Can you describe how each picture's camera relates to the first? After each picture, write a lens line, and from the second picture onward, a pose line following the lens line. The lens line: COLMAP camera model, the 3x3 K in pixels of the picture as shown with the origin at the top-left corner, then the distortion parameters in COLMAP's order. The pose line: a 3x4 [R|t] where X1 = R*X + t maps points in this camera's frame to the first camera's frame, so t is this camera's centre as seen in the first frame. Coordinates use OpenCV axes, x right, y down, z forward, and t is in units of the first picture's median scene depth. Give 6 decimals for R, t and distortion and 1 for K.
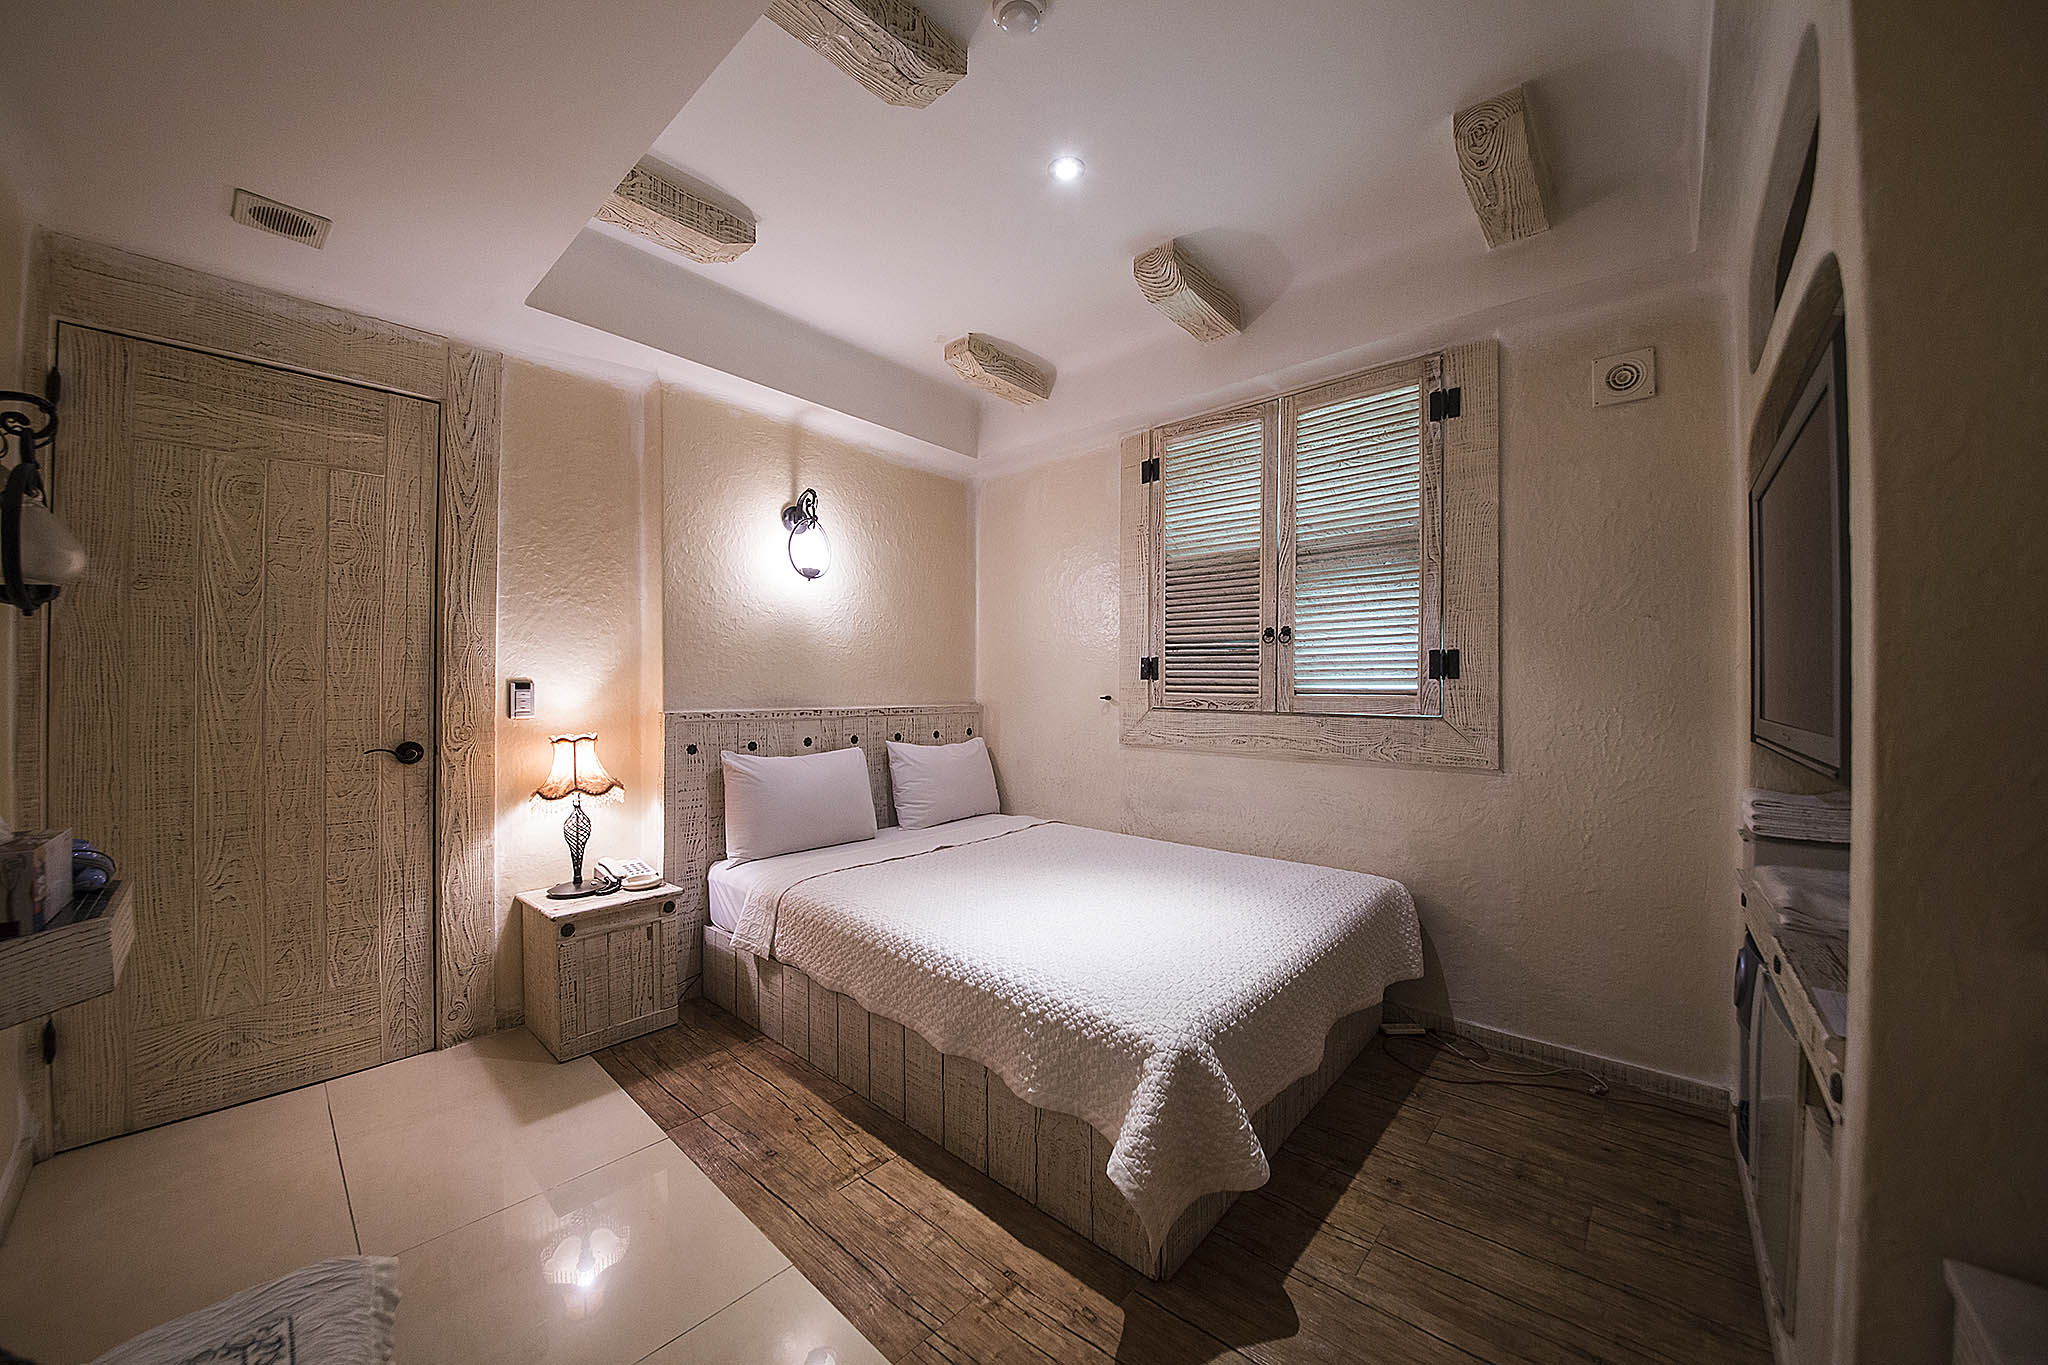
lens RADIAL K [[723.2, 0, 1008.5], [0, 723.2, 682.0], [0, 0, 1]] dist [0.038062, -0.025431]
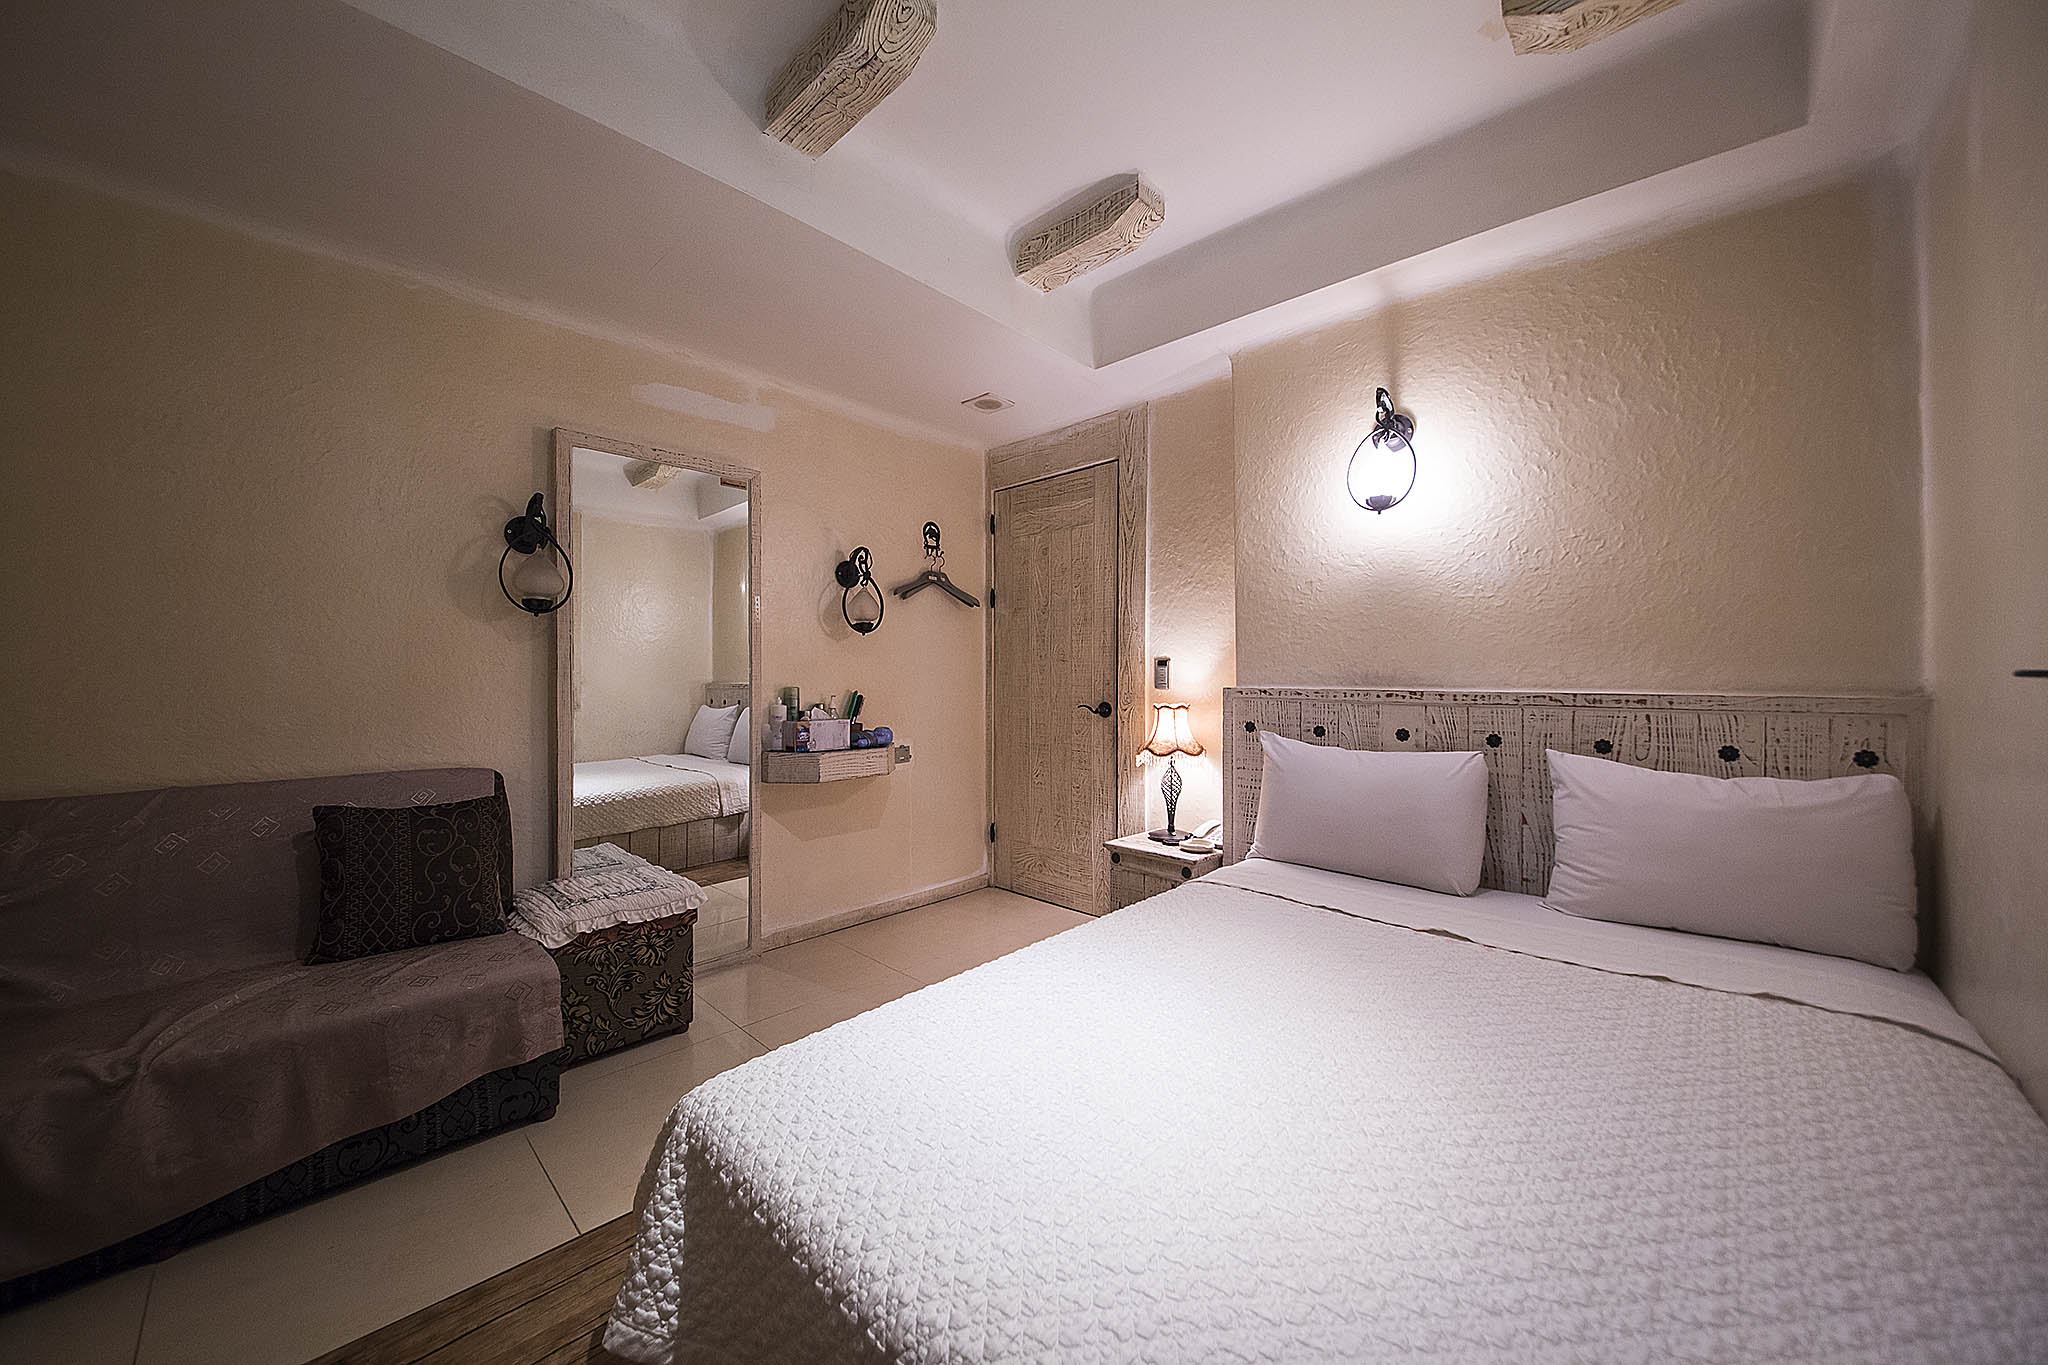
lens RADIAL K [[723.2, 0, 1008.5], [0, 723.2, 682.0], [0, 0, 1]] dist [0.038062, -0.025431]
pose [[-0.021986, 0.007248, -0.999732, 0.582636], [0.005547, 0.999959, 0.007128, 0.028314], [0.999743, -0.005389, -0.022025, 0.786007]]
